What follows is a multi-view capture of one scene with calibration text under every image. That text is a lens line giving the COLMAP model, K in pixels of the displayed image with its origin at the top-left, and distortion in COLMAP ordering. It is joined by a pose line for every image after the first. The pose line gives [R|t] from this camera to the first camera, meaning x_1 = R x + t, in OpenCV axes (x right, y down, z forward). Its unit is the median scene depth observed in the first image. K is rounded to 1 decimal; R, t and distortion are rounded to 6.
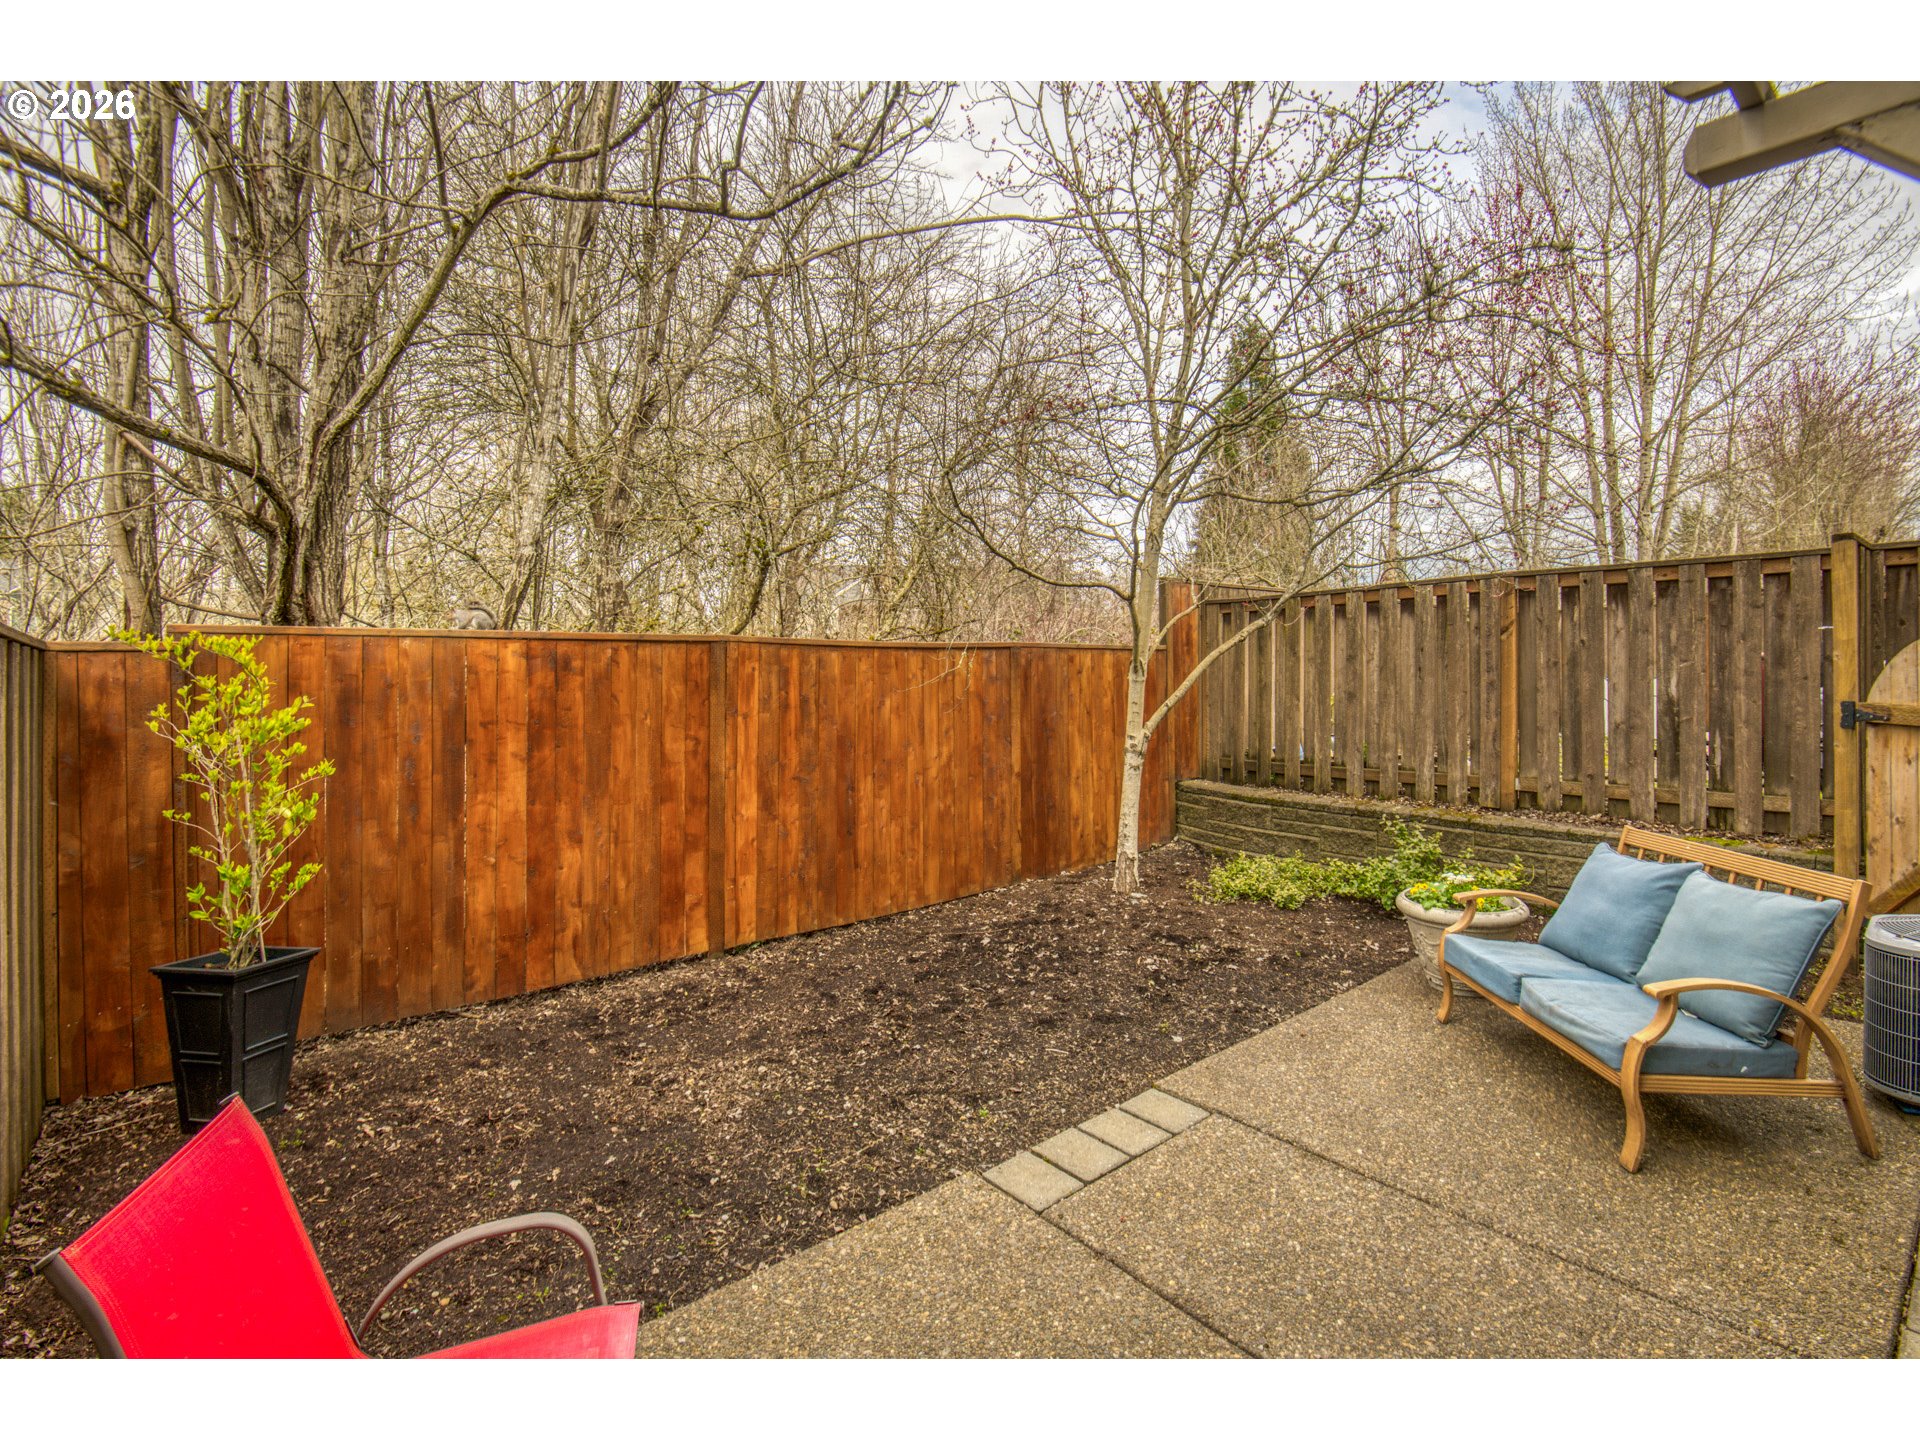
lens RADIAL K [[876.9, 0, 979.8], [0, 876.9, 664.0], [0, 0, 1]] dist [0.004943, -0.001347]
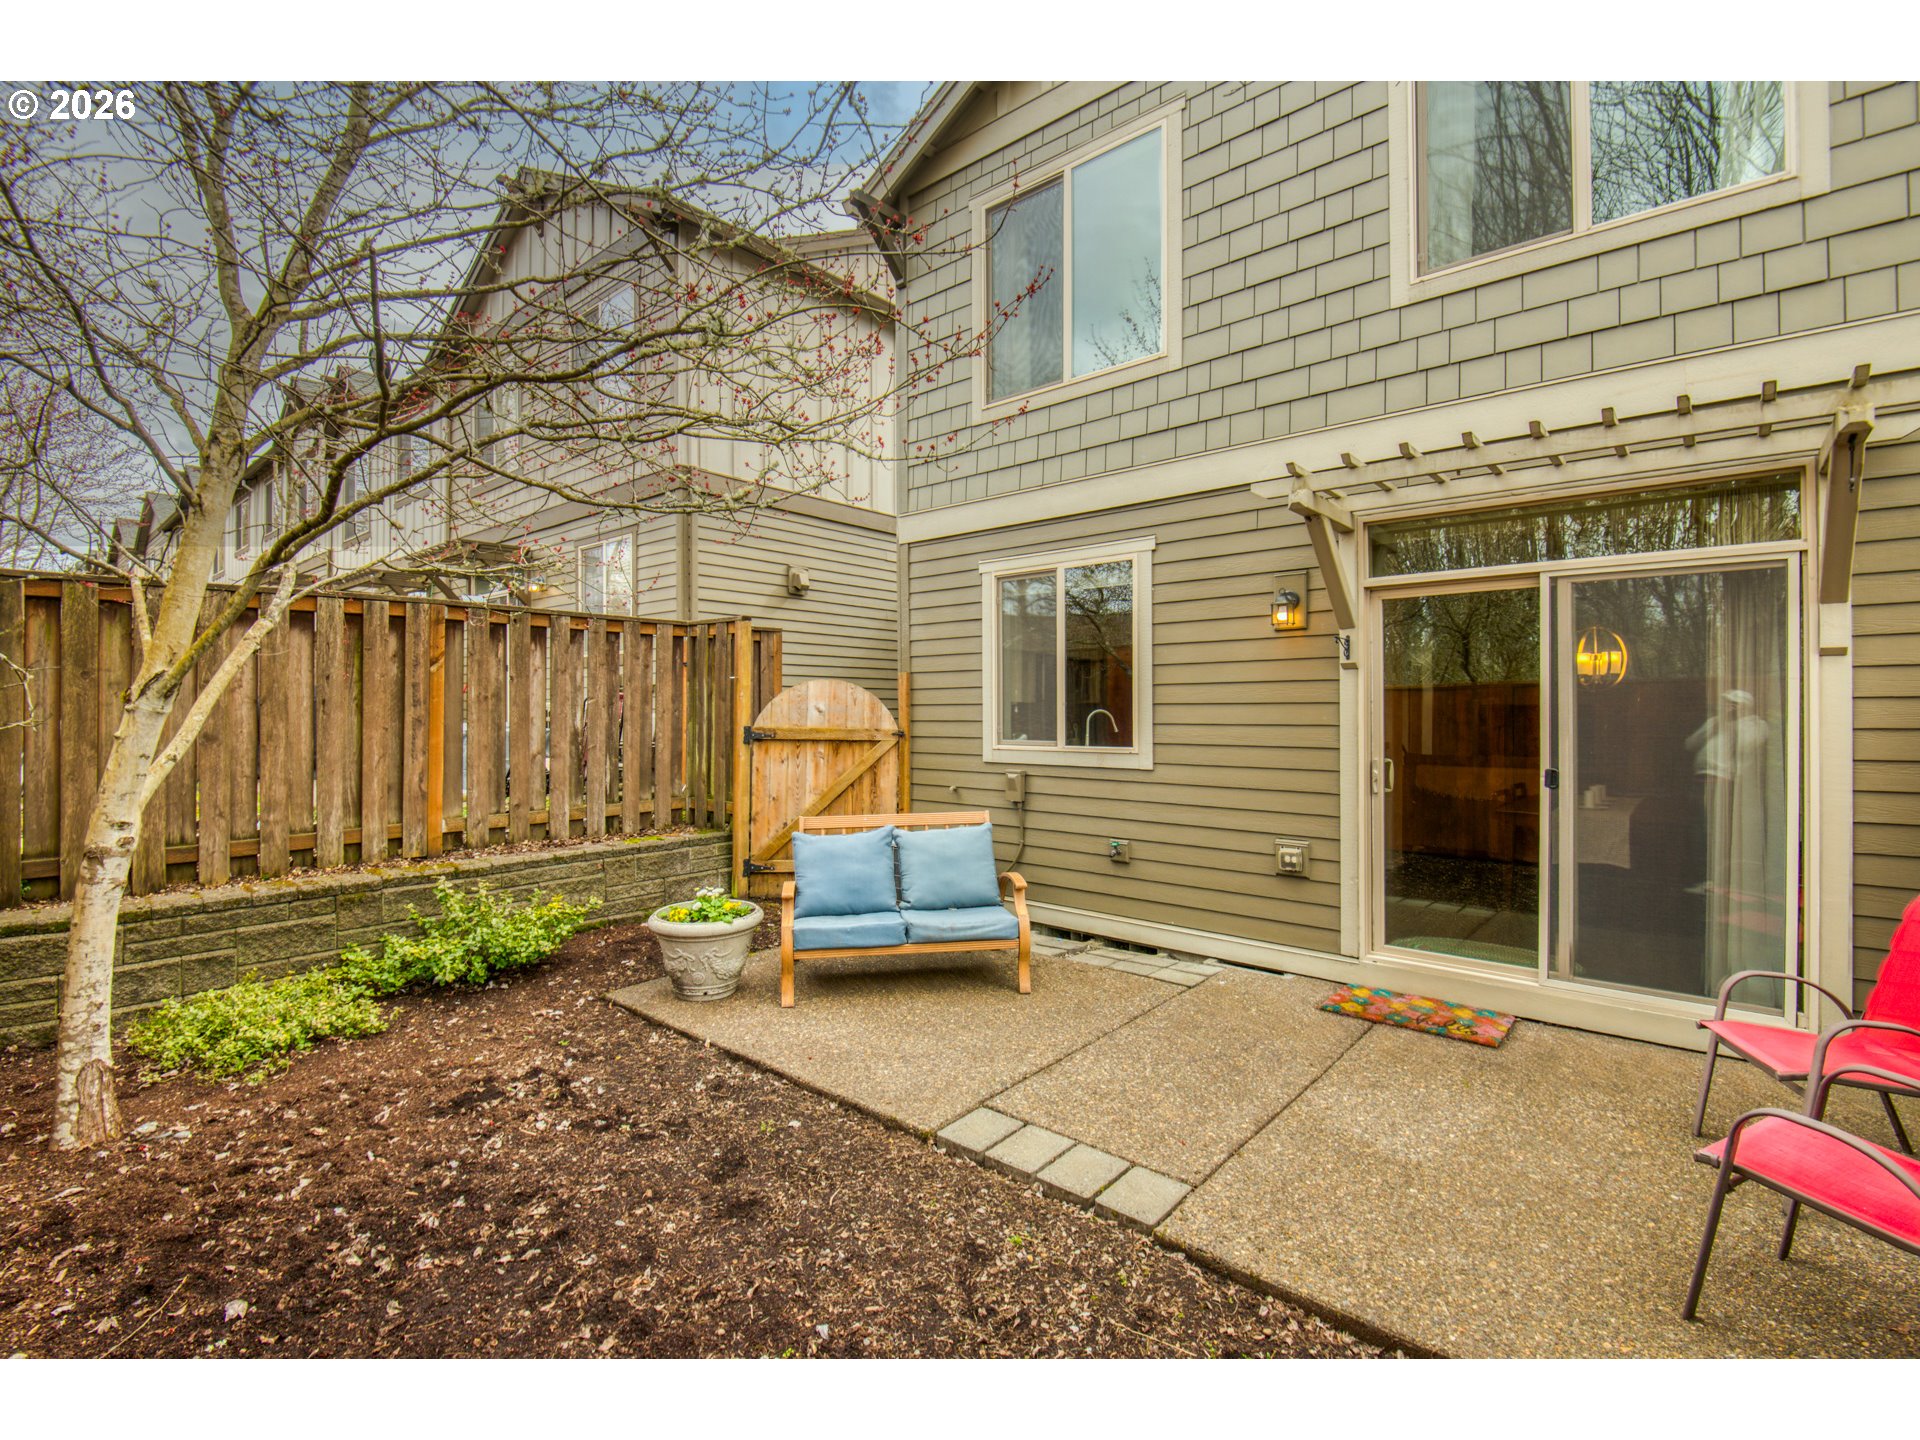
lens RADIAL K [[876.9, 0, 956.7], [0, 876.9, 716.0], [0, 0, 1]] dist [0.004943, -0.001347]
pose [[-0.150475, 0.004224, 0.988605, -0.465377], [-0.005283, 0.999973, -0.005077, 0.024819], [-0.988600, -0.005986, -0.150449, 0.704347]]
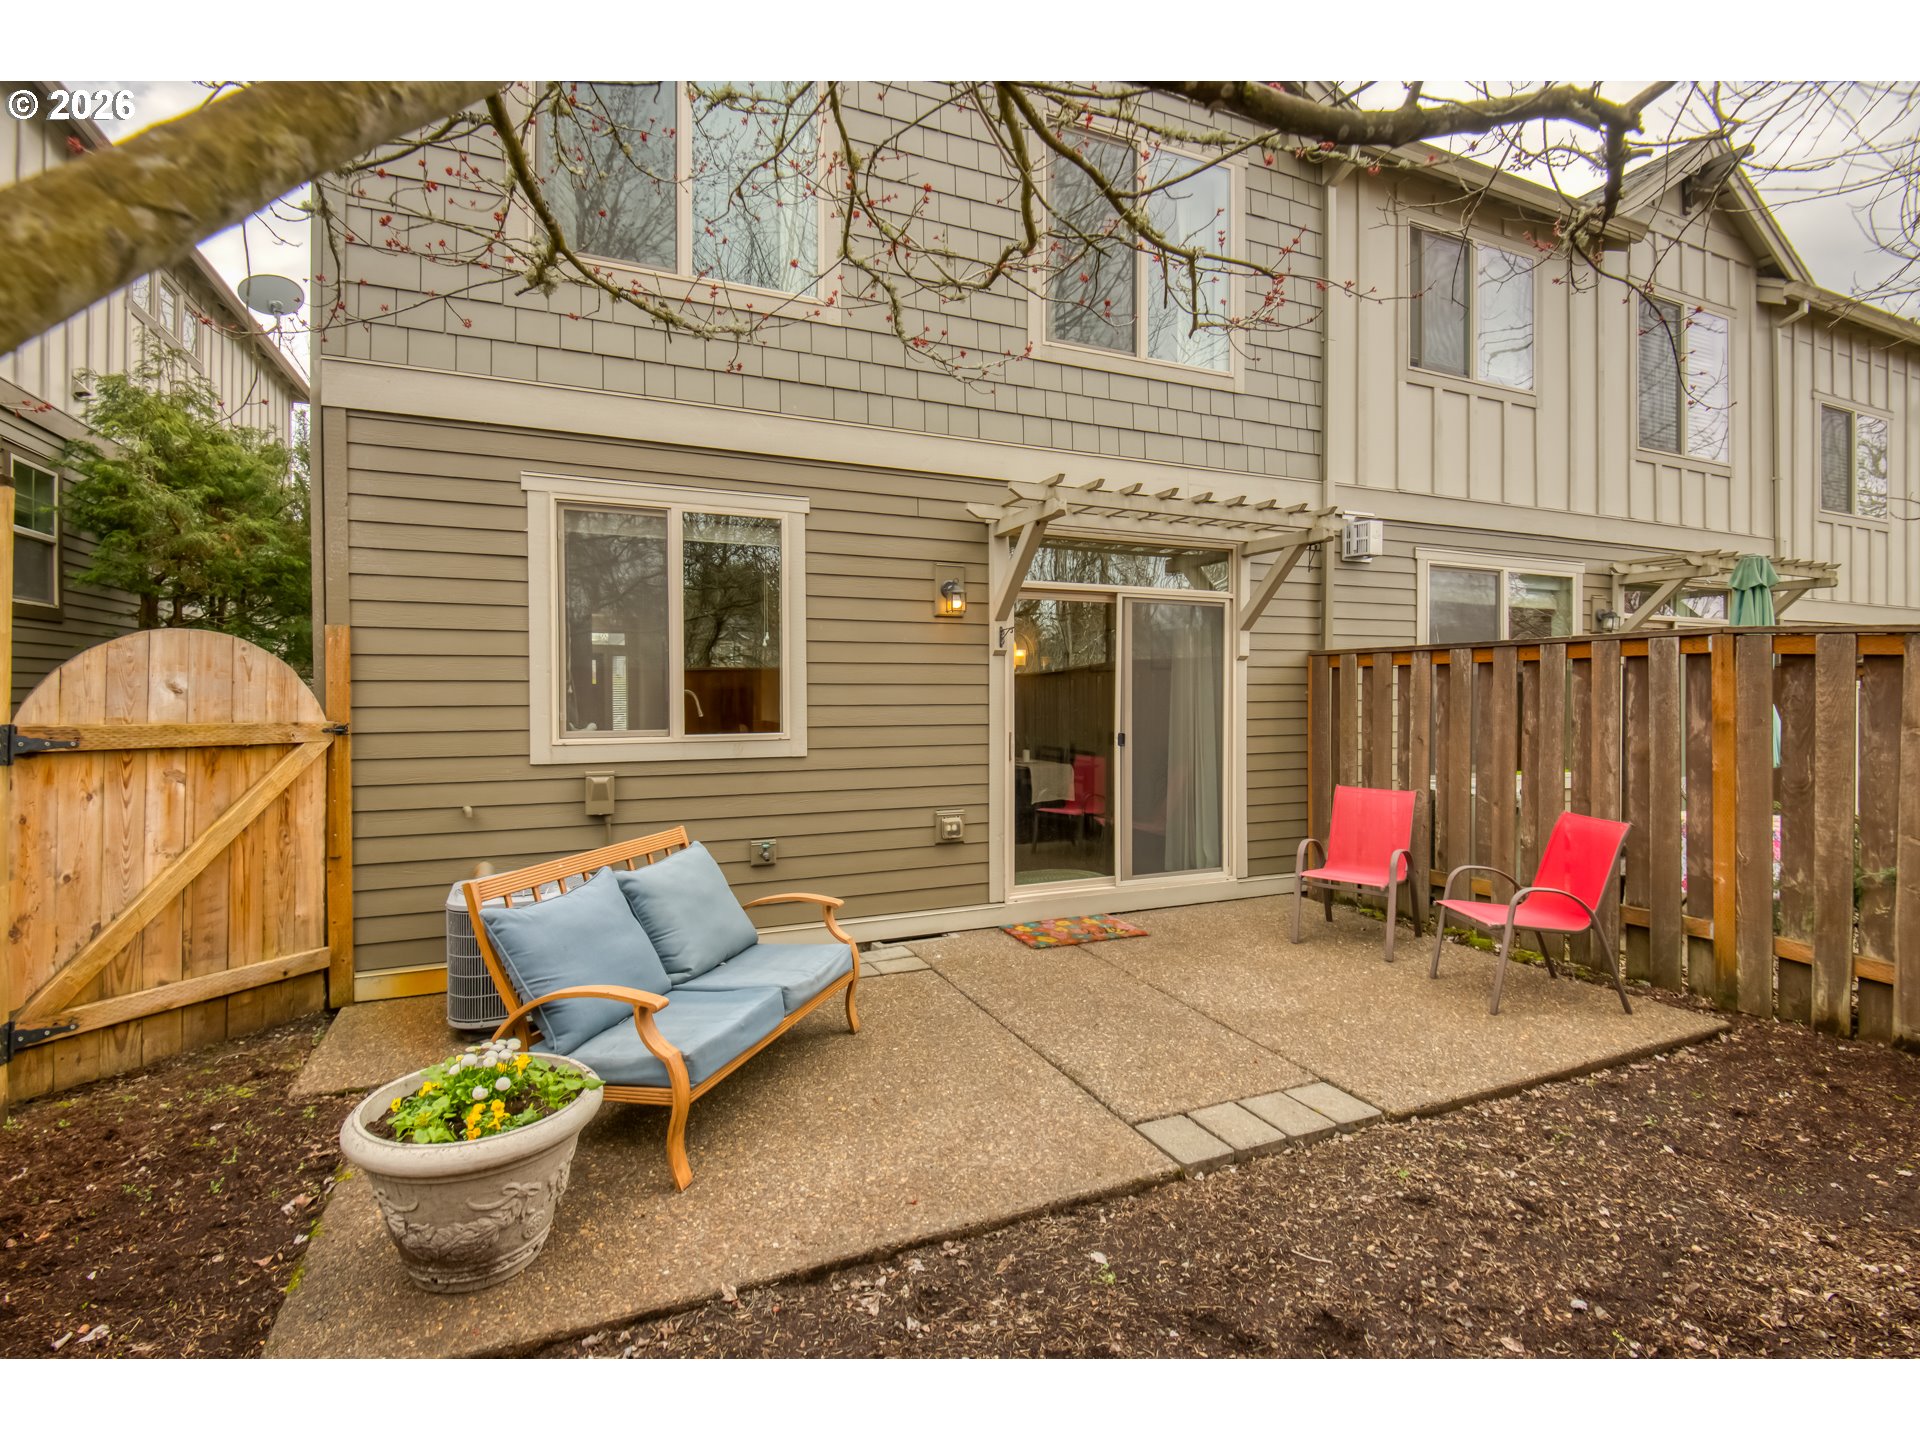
lens RADIAL K [[876.9, 0, 952.0], [0, 876.9, 706.1], [0, 0, 1]] dist [0.004943, -0.001347]
pose [[-0.955469, 0.002652, 0.295081, 0.092430], [0.005515, 0.999945, 0.008872, 0.020787], [-0.295041, 0.010104, -0.955431, 1.167686]]
